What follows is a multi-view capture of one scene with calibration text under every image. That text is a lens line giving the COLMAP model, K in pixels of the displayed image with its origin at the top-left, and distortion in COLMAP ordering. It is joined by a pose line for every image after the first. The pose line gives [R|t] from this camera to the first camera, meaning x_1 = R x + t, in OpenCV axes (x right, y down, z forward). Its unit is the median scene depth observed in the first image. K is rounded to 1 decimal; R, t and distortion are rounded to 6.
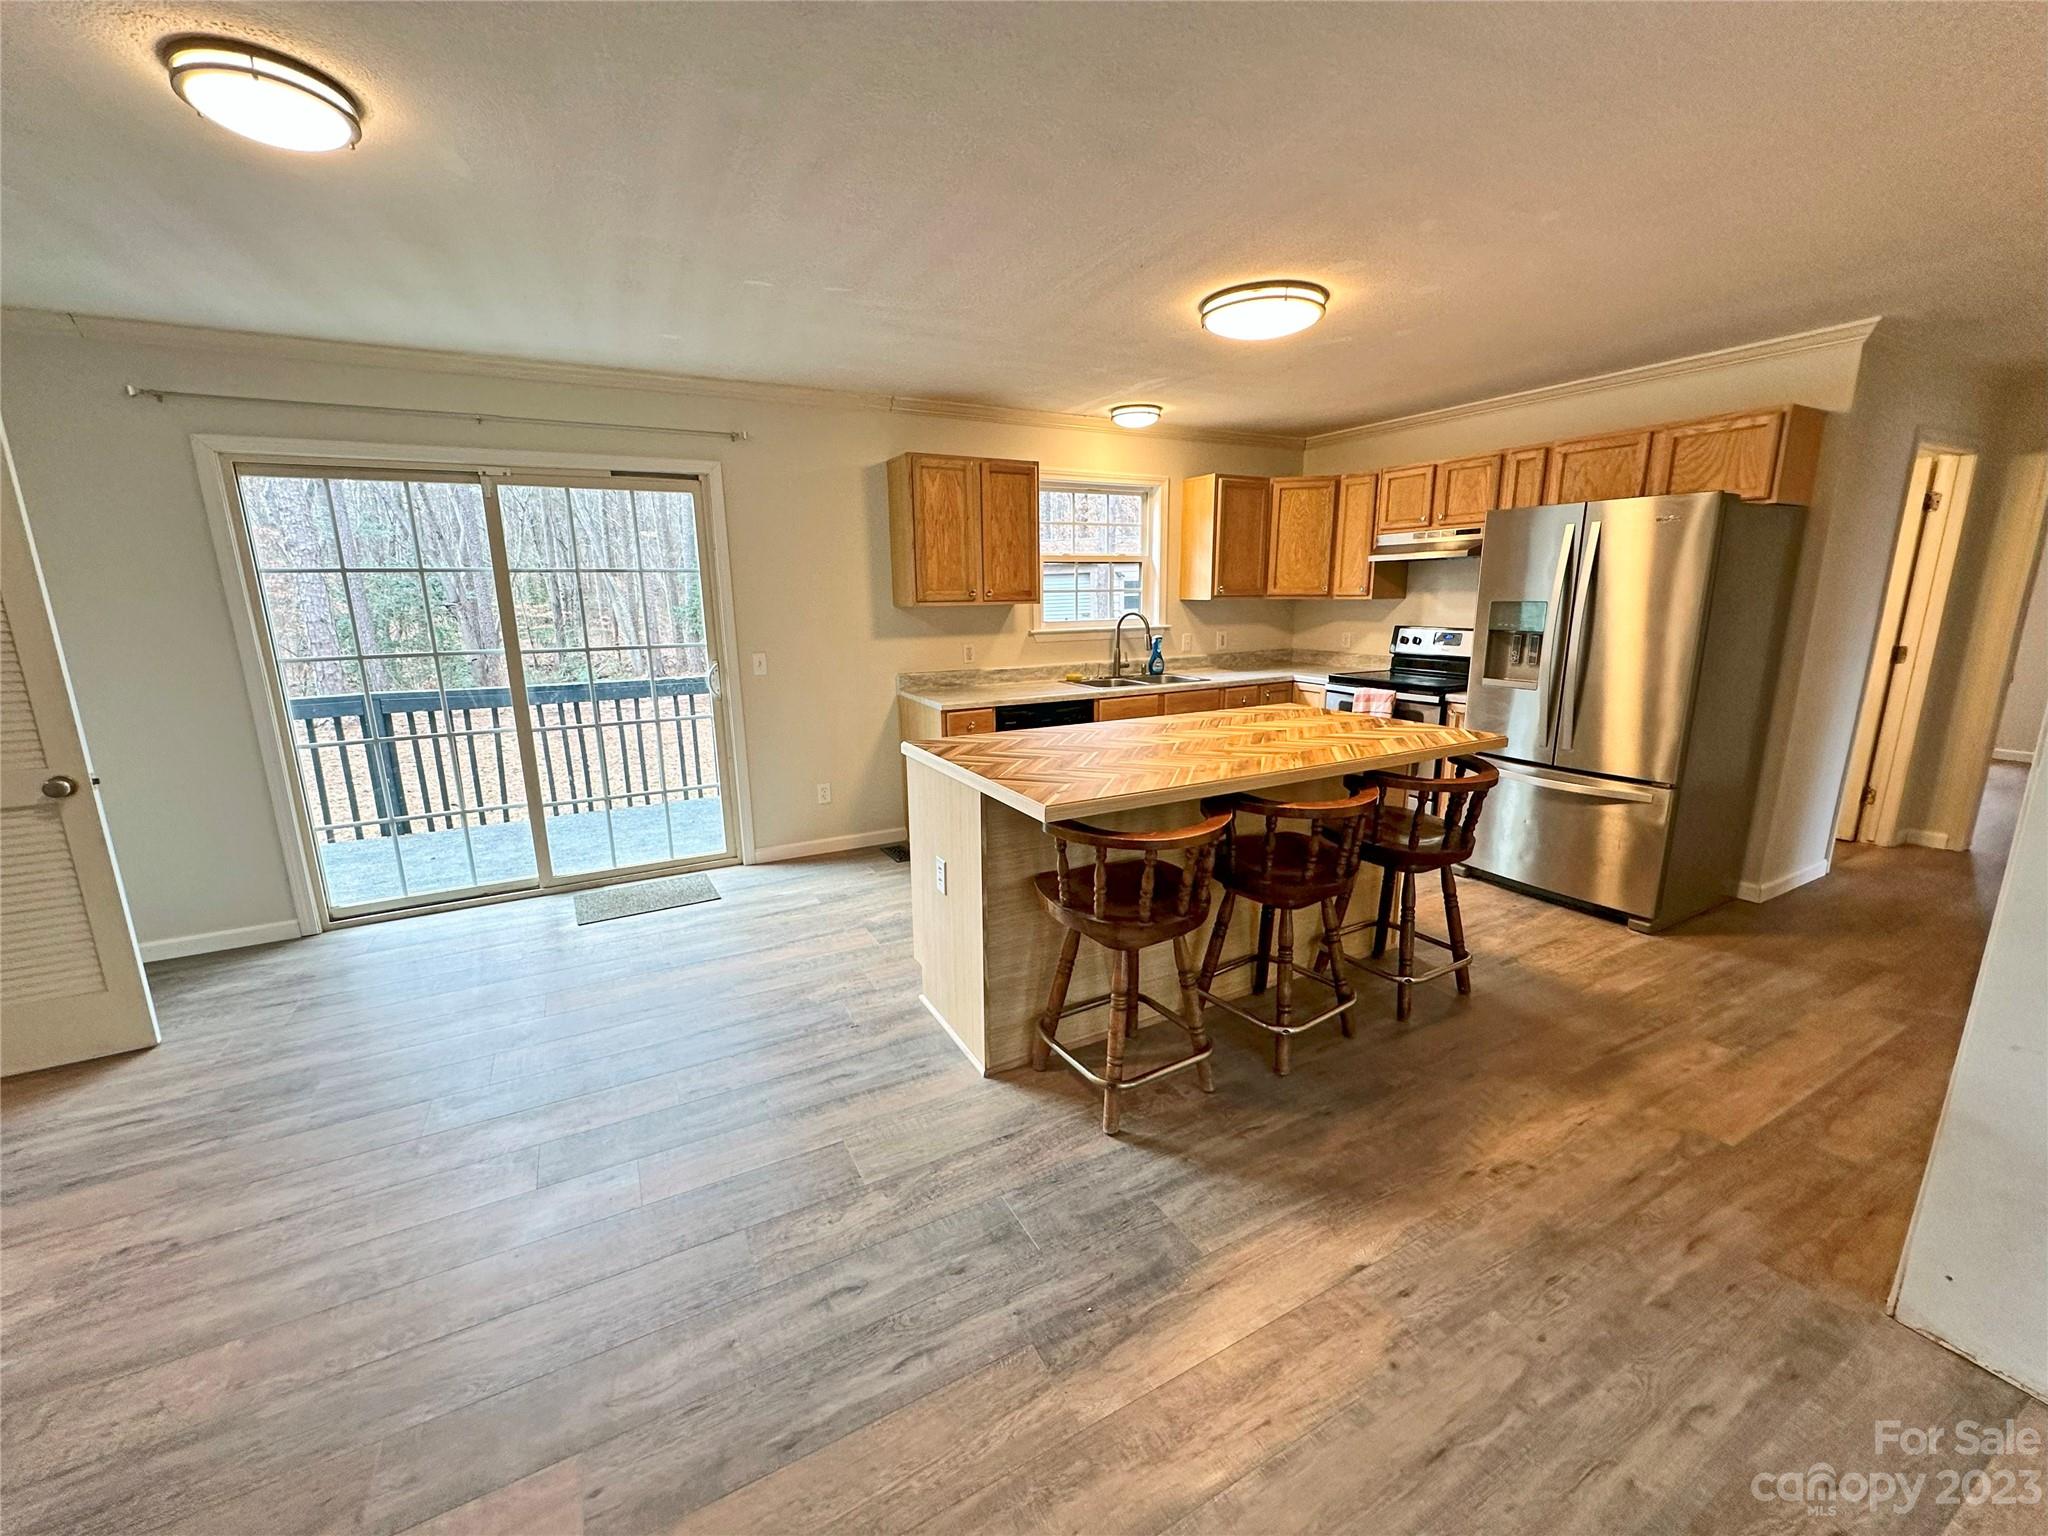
lens RADIAL K [[813.2, 0, 1024.0], [0, 813.2, 768.0], [0, 0, 1]] dist [-0.001664, 0.000409]
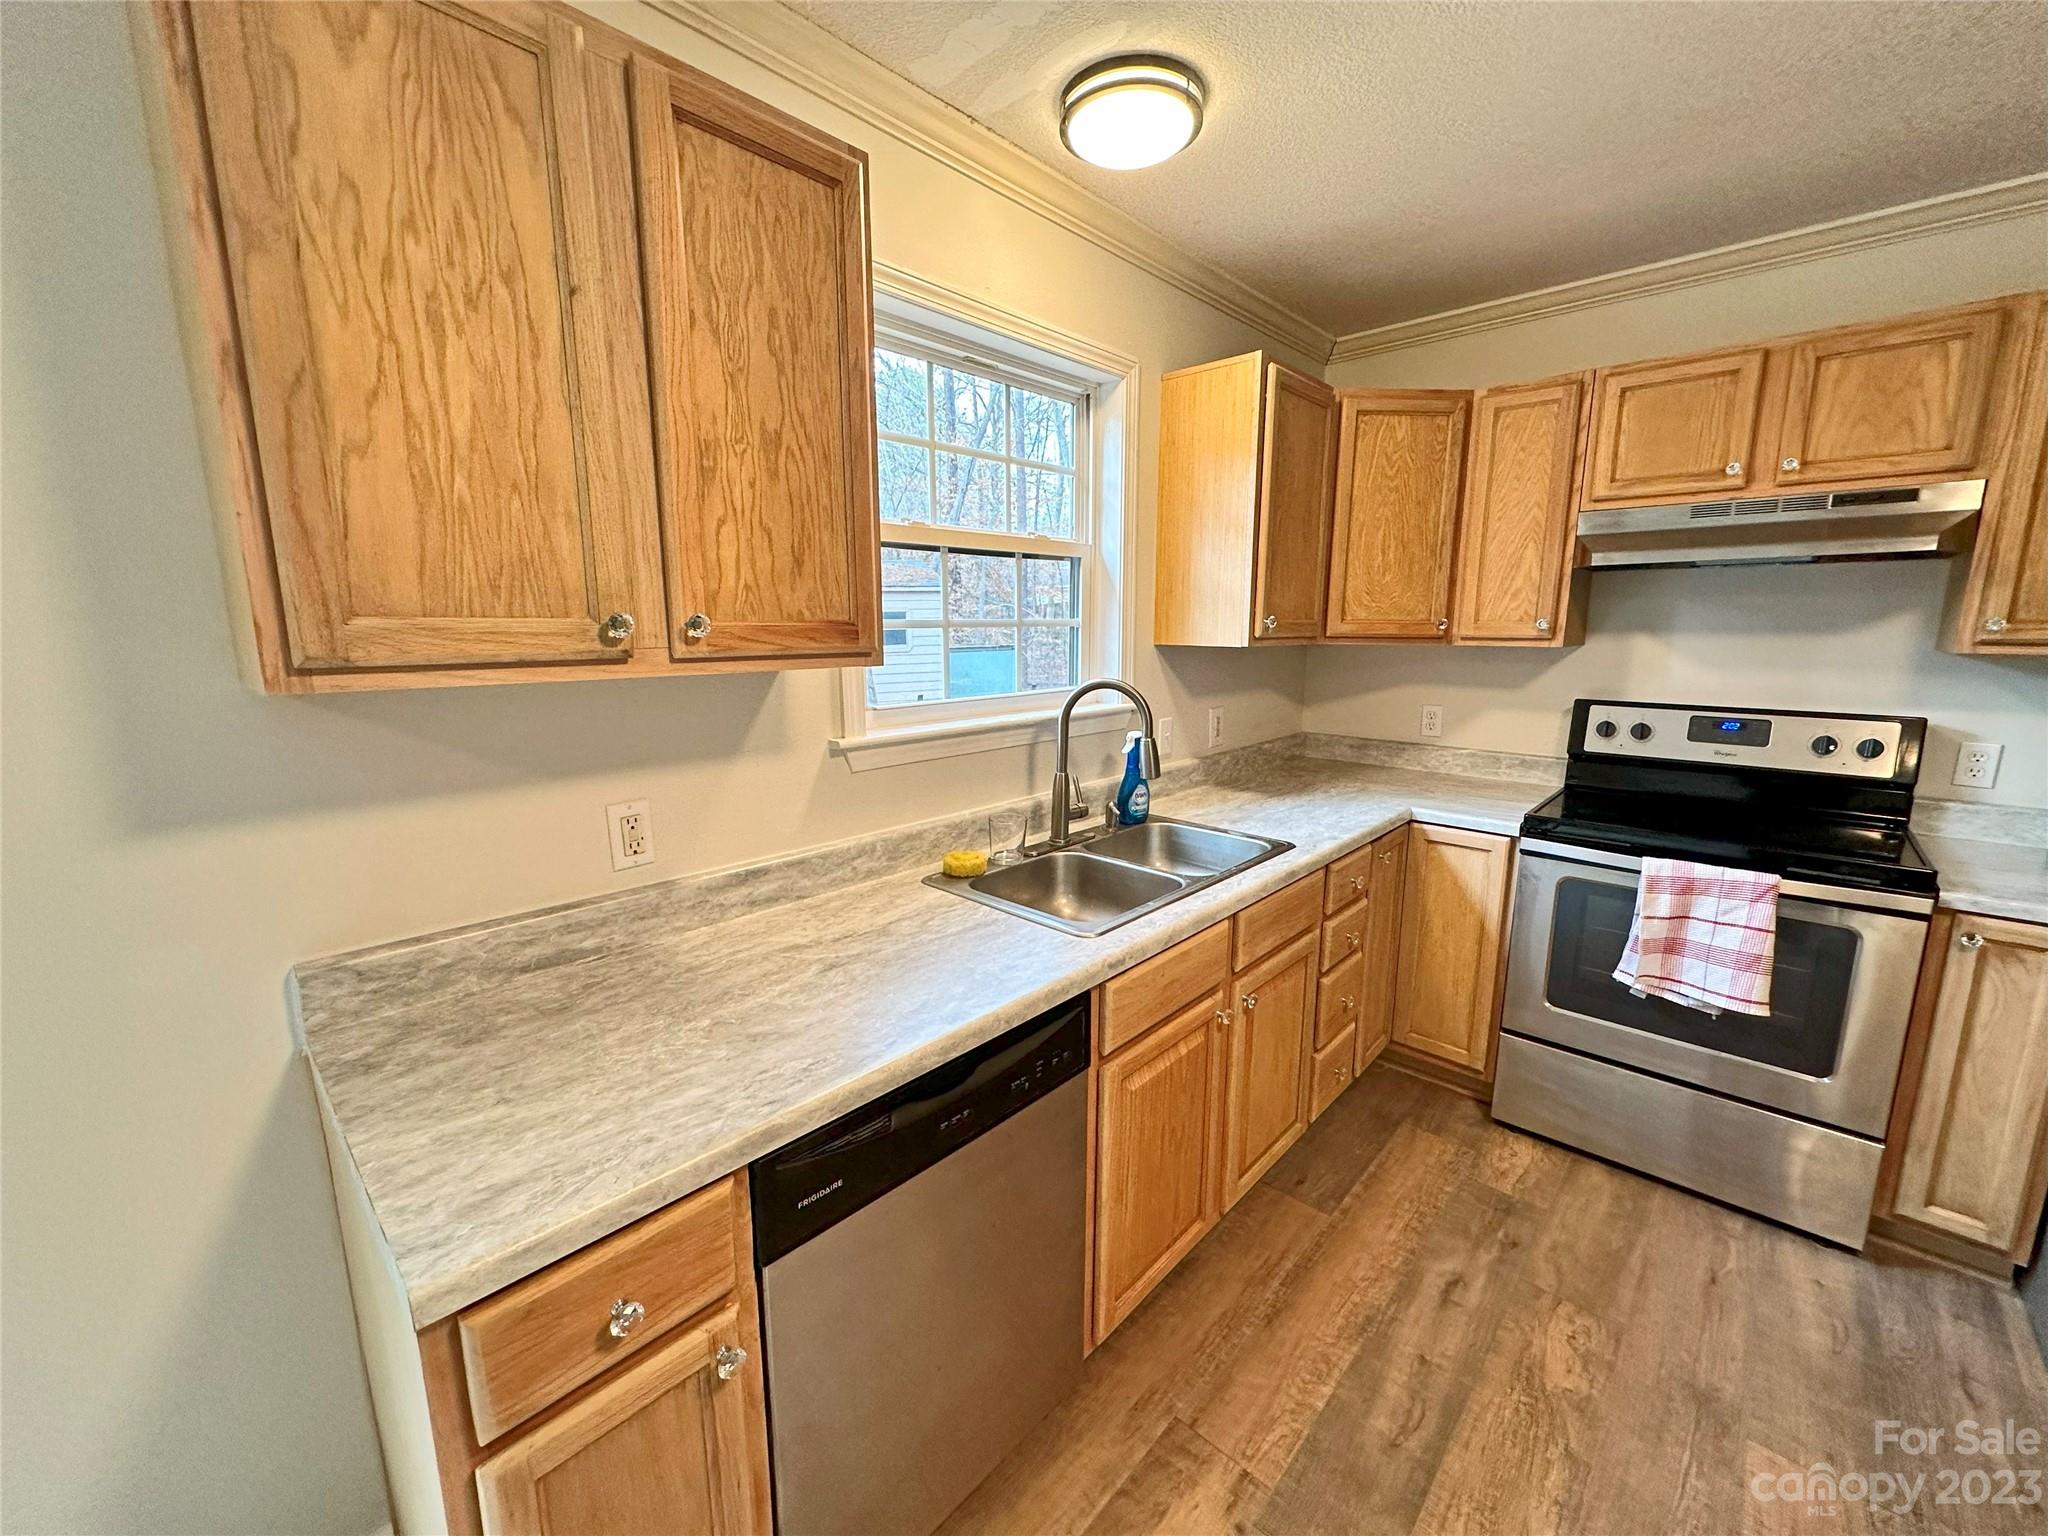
lens RADIAL K [[813.2, 0, 1024.0], [0, 813.2, 768.0], [0, 0, 1]] dist [-0.001664, 0.000409]
pose [[0.946898, -0.046815, 0.318108, -0.029955], [0.059214, 0.997812, -0.029417, -0.167168], [-0.316035, 0.046691, 0.947598, 0.769419]]
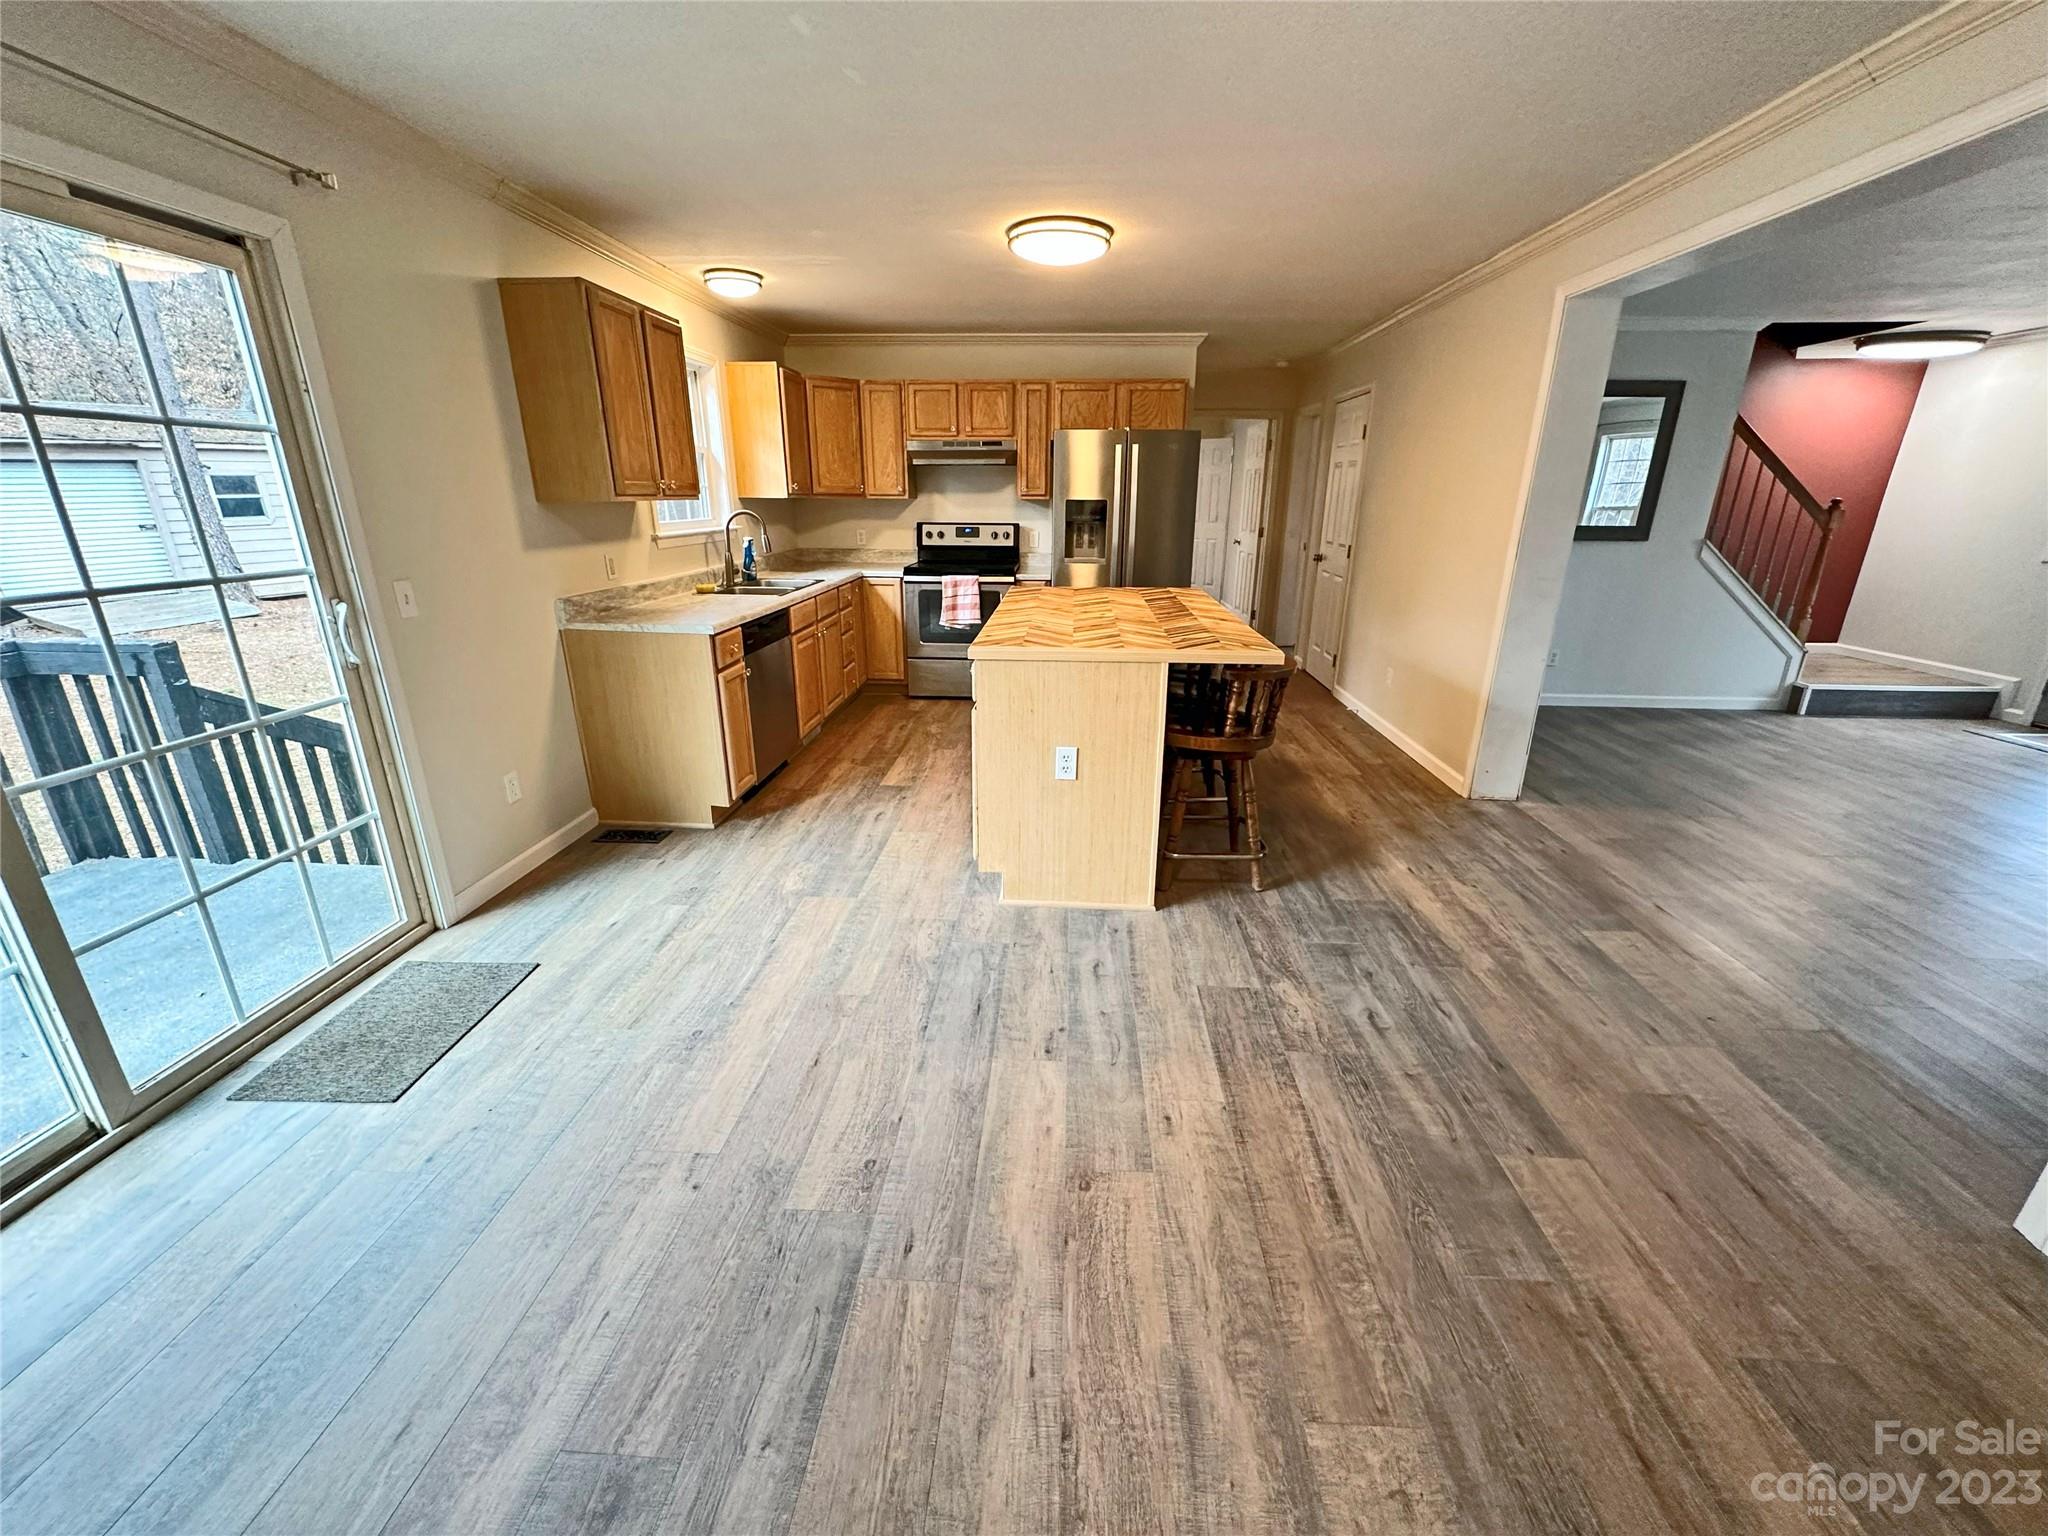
lens RADIAL K [[813.2, 0, 1024.0], [0, 813.2, 768.0], [0, 0, 1]] dist [-0.001664, 0.000409]
pose [[0.524114, -0.259774, 0.811062, -0.604533], [0.172002, 0.965007, 0.197932, -0.047783], [-0.834098, 0.035766, 0.550456, 0.293481]]
